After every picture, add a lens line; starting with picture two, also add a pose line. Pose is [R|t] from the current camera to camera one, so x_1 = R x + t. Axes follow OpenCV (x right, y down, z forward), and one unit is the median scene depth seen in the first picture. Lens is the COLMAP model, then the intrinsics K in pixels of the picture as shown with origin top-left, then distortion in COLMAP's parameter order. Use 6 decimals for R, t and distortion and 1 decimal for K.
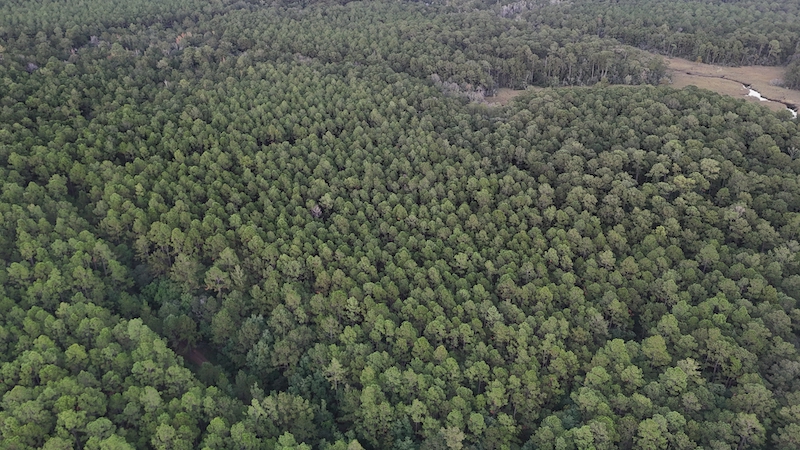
lens RADIAL K [[571.8, 0, 397.7], [0, 571.8, 223.2], [0, 0, 1]] dist [0.041198, -0.009137]
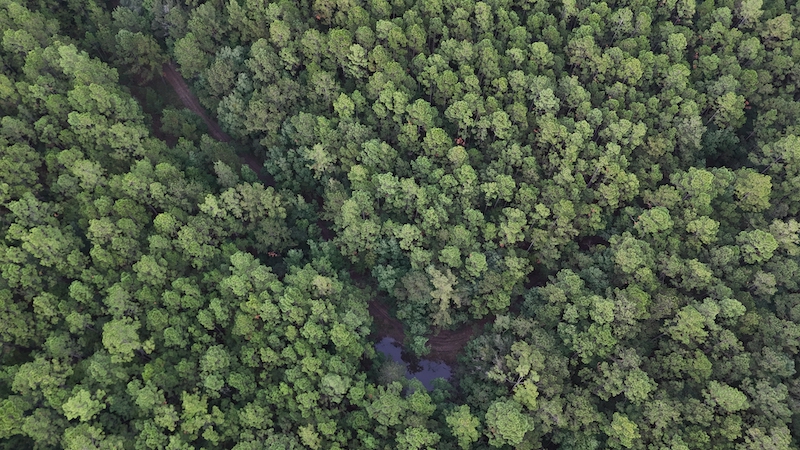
lens RADIAL K [[571.8, 0, 397.7], [0, 571.8, 223.2], [0, 0, 1]] dist [0.041198, -0.009137]
pose [[0.983272, 0.168533, -0.069083, 0.062855], [-0.089401, 0.777010, 0.623108, -0.162693], [0.158692, -0.606508, 0.779079, 0.330854]]
